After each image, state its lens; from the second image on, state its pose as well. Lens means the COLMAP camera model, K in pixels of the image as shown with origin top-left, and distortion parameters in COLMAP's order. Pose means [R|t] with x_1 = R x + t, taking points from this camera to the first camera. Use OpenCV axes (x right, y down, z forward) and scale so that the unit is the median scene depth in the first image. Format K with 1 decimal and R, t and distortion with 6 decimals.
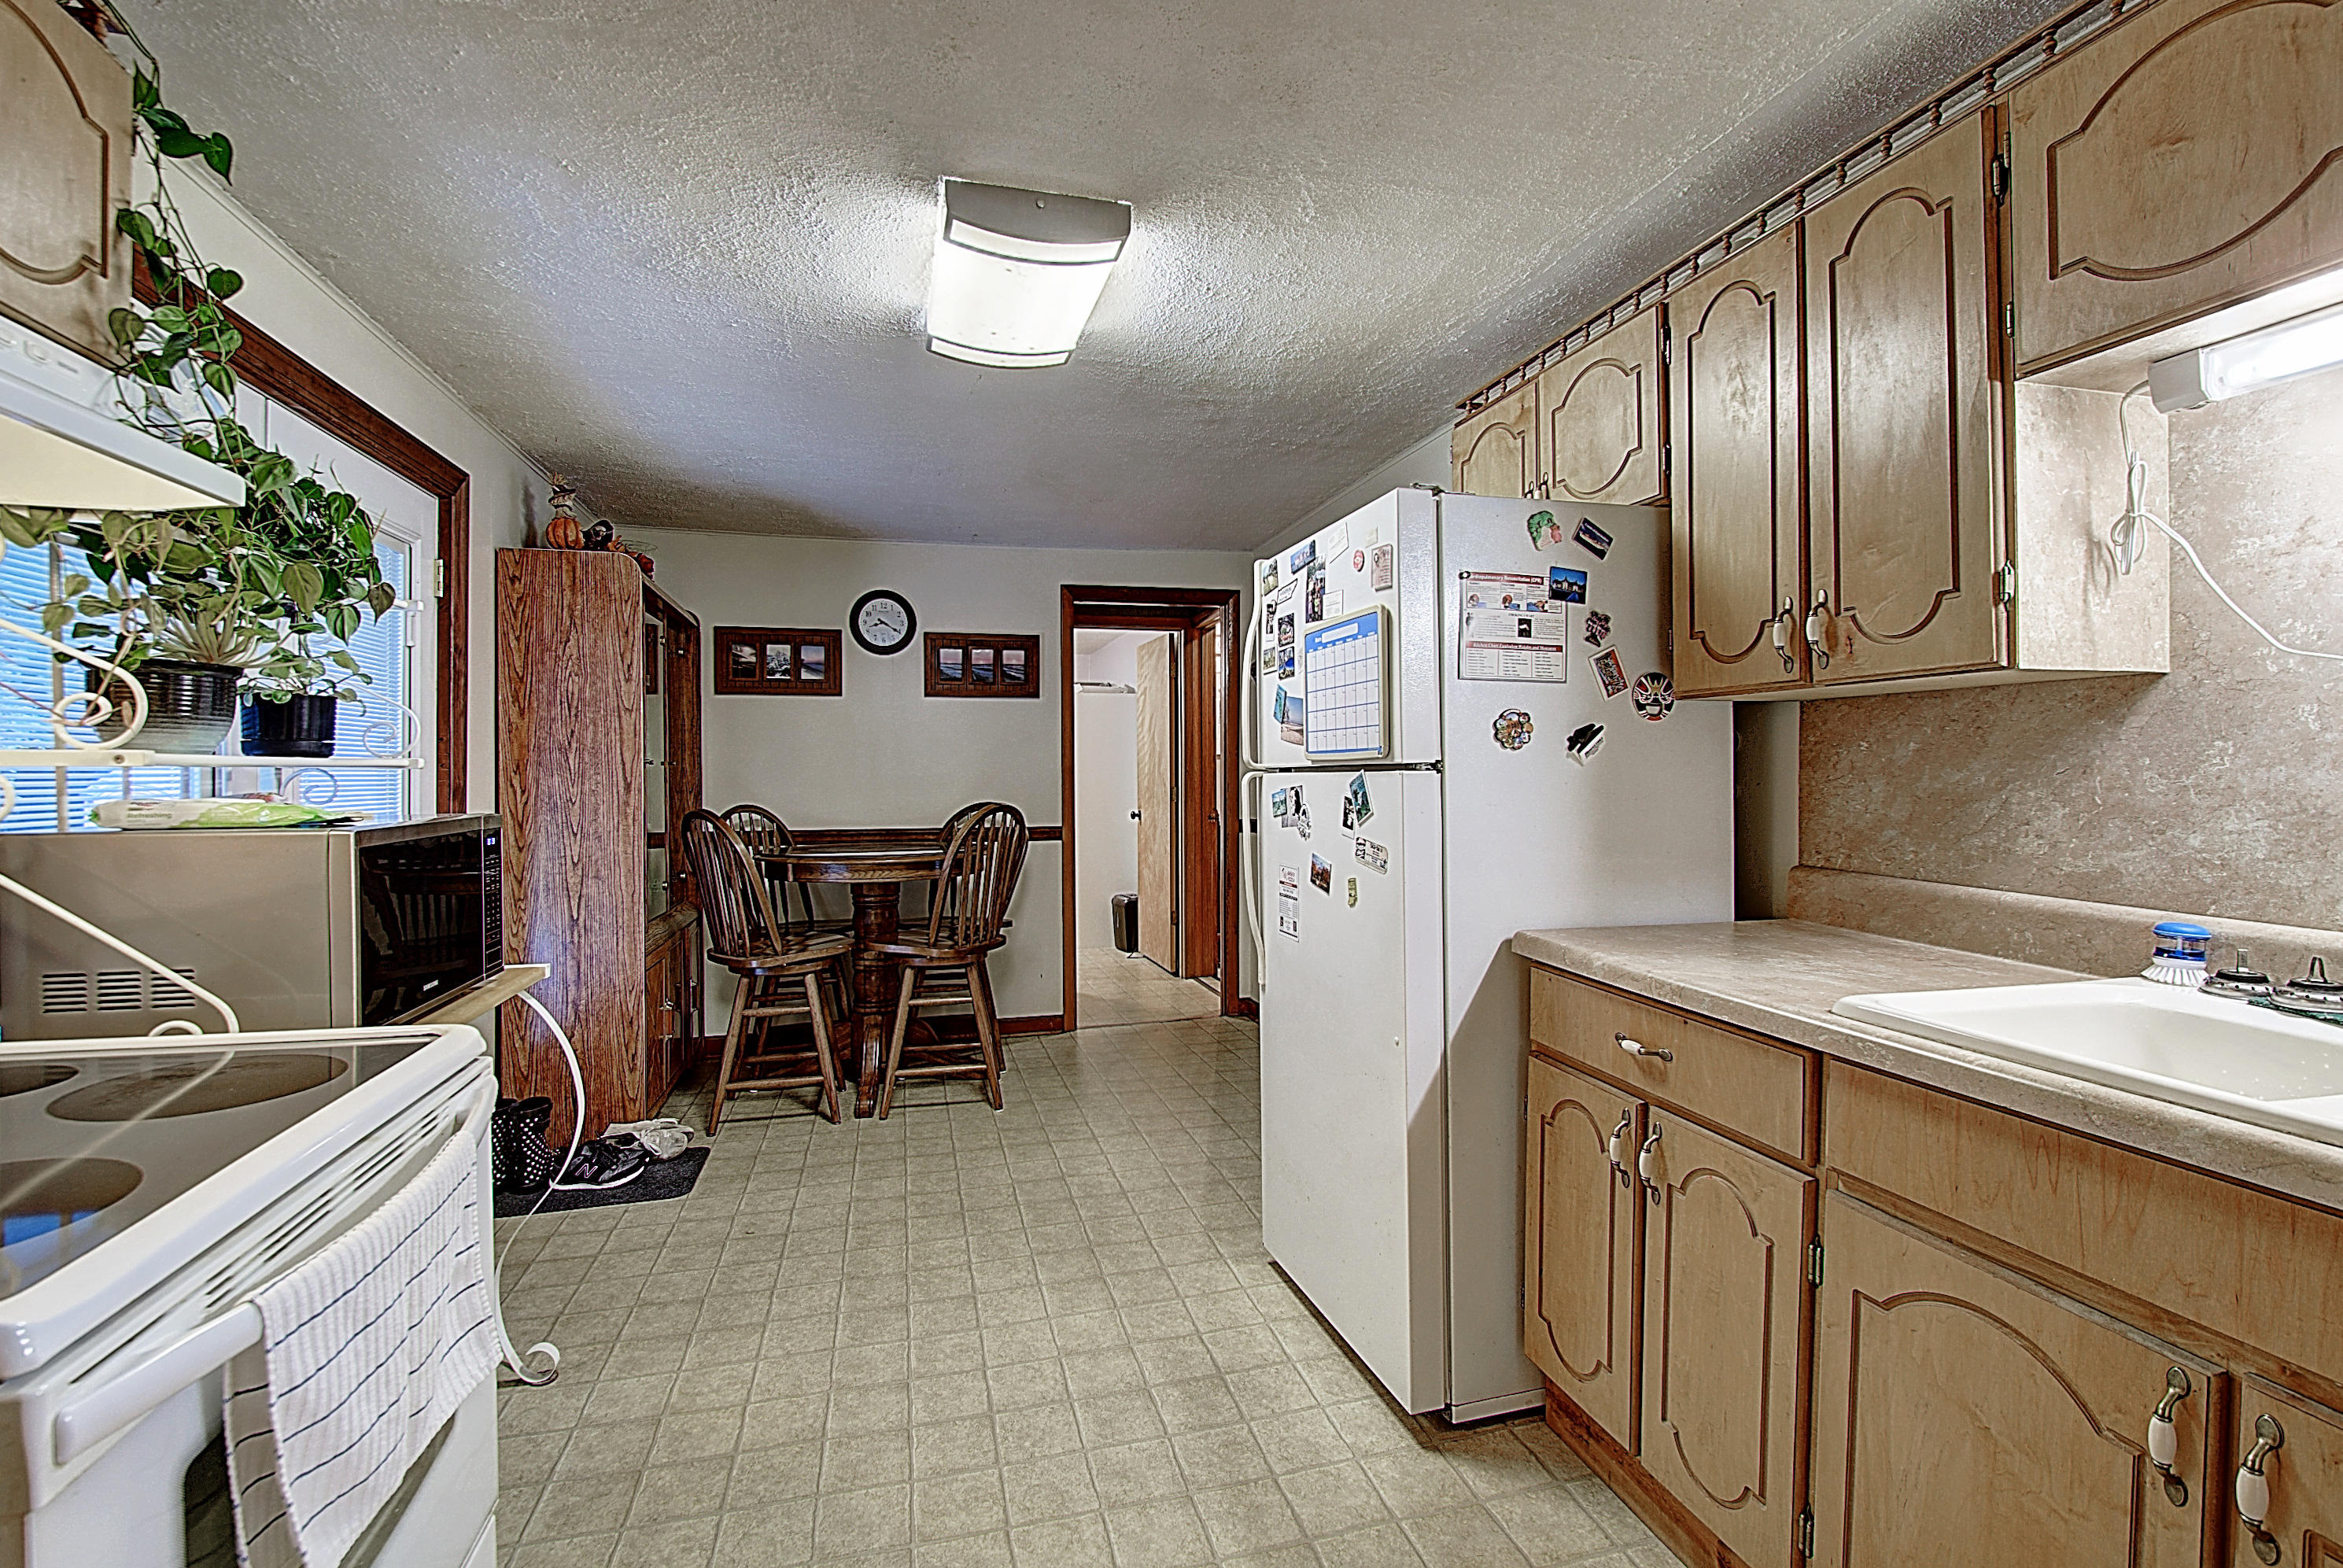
lens RADIAL K [[1025.9, 0, 1171.0], [0, 1025.9, 771.3], [0, 0, 1]] dist [-0.010684, -0.000448]
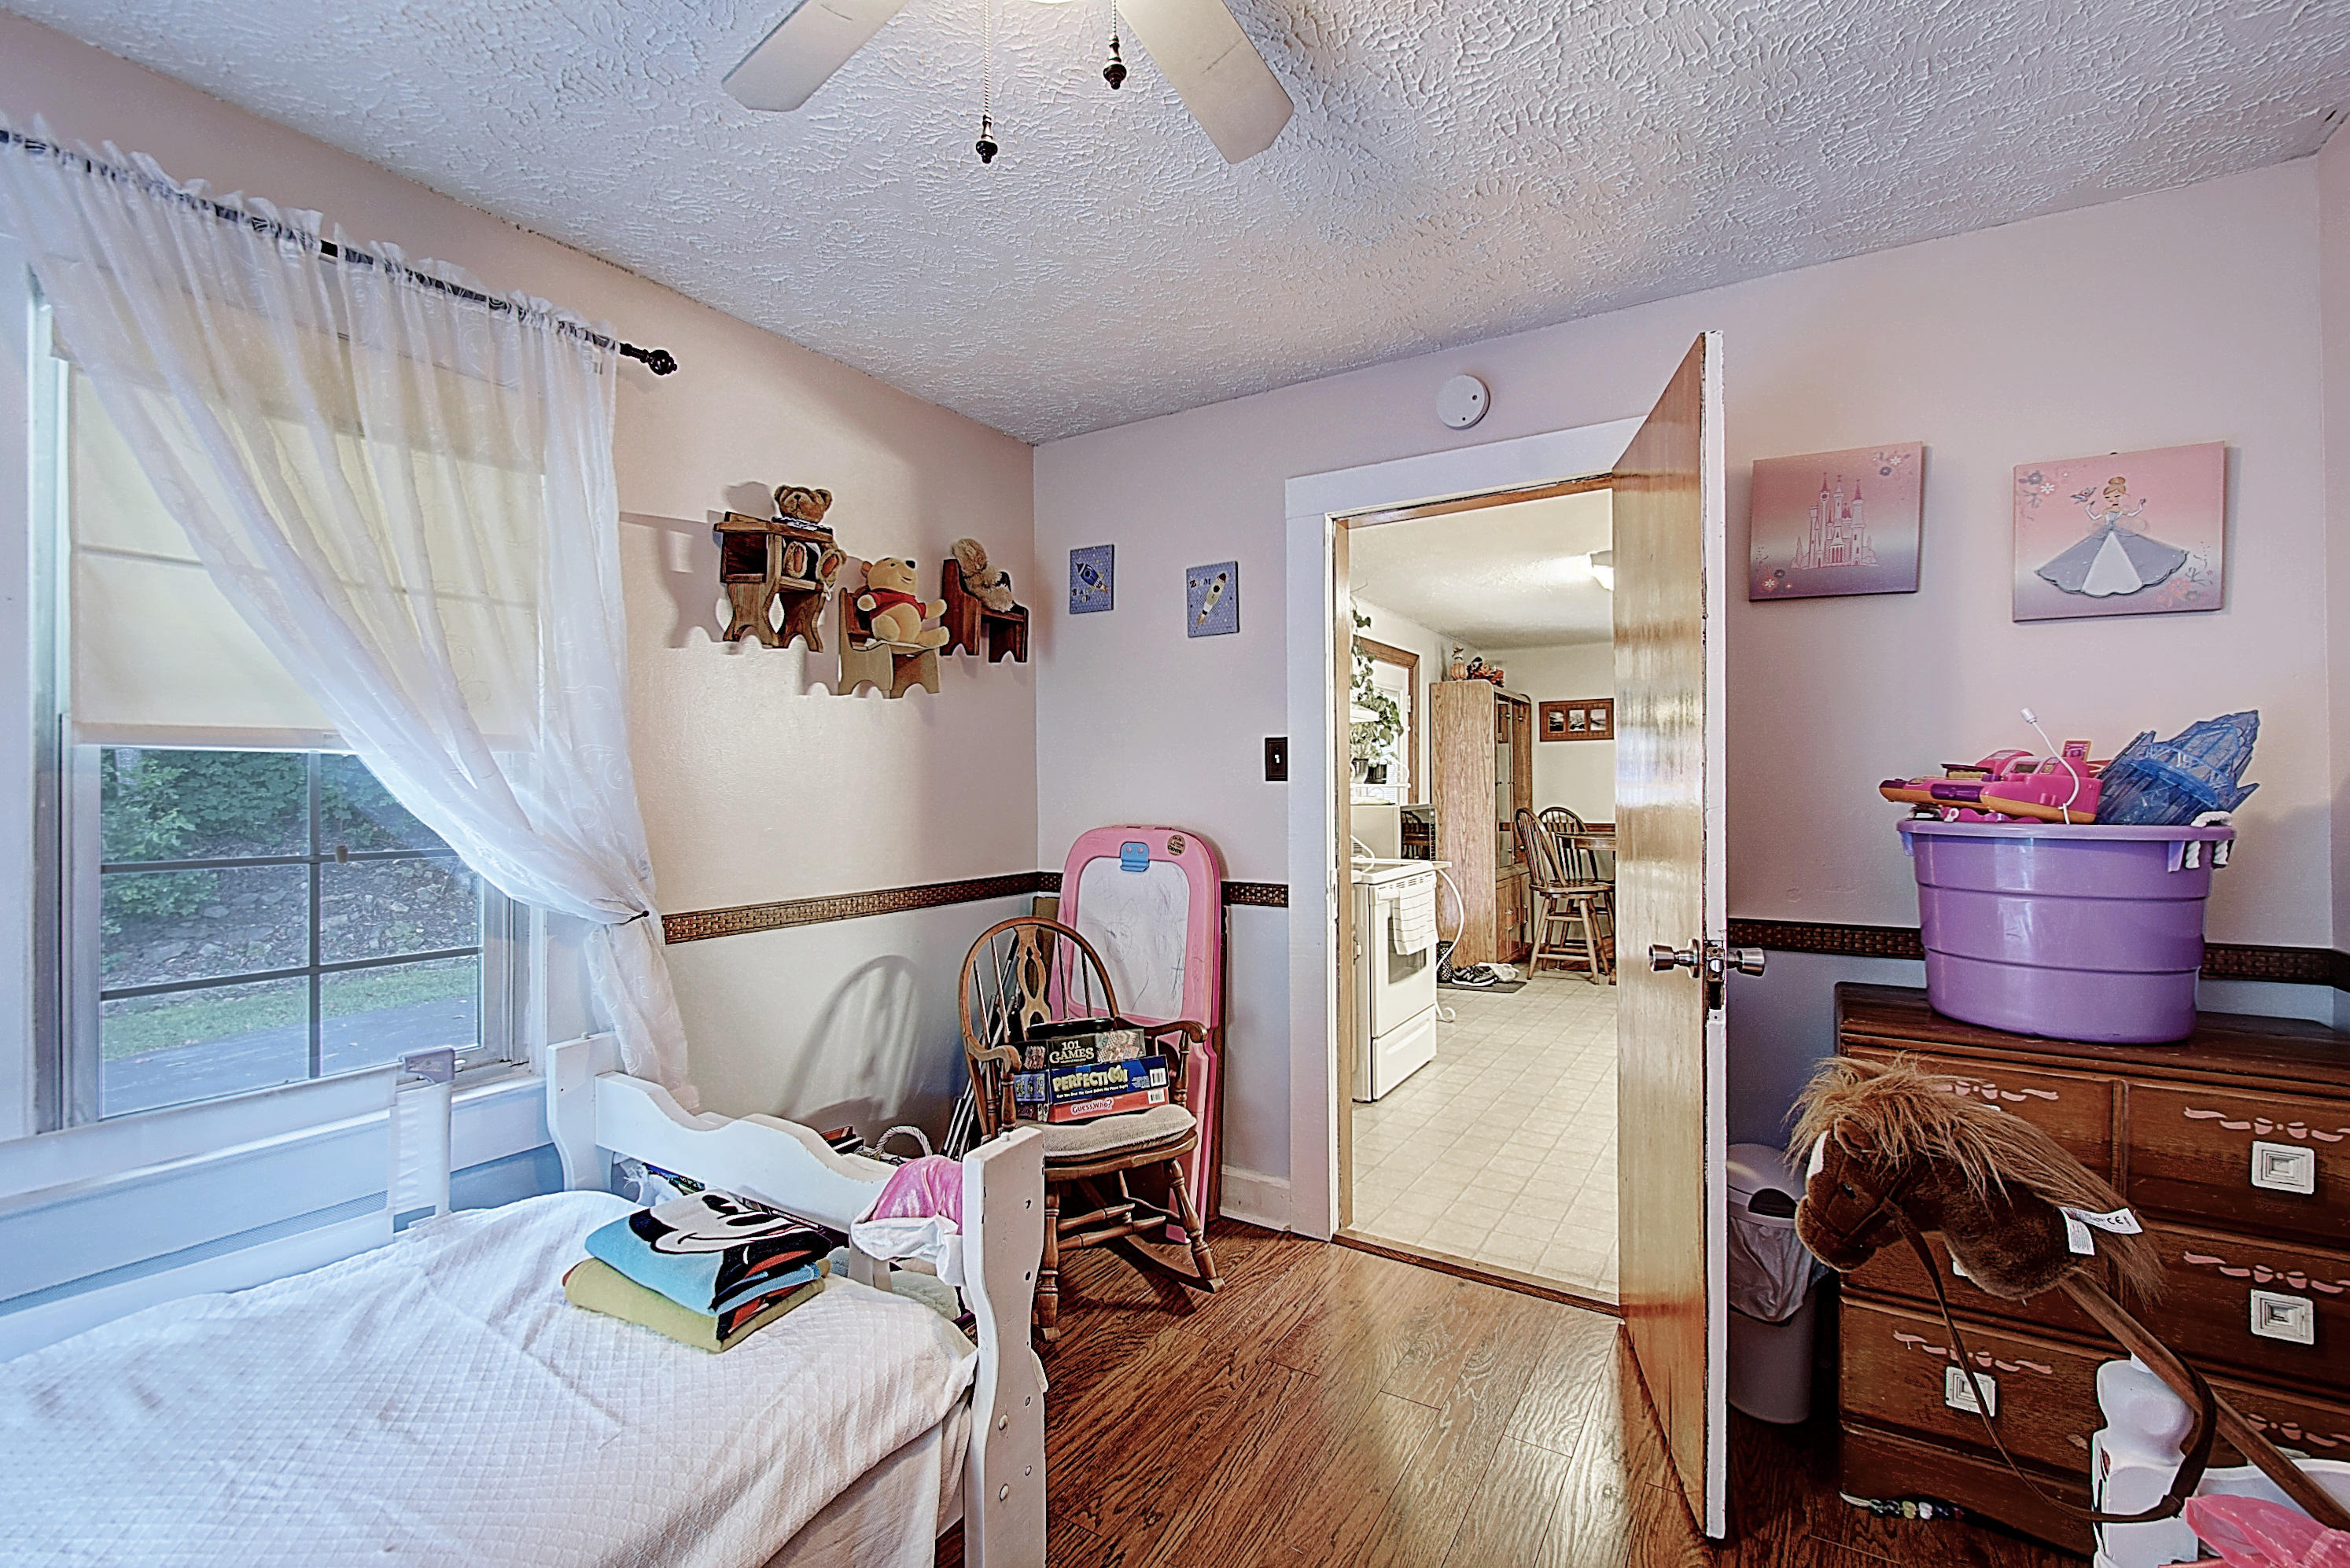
lens RADIAL K [[1018.4, 0, 1178.3], [0, 1018.4, 780.4], [0, 0, 1]] dist [0.000020, -0.000044]
pose [[0.685299, -0.004322, -0.728249, 0.434949], [0.002041, 0.999990, -0.004014, -0.006218], [0.728259, 0.001264, 0.685301, -0.693242]]
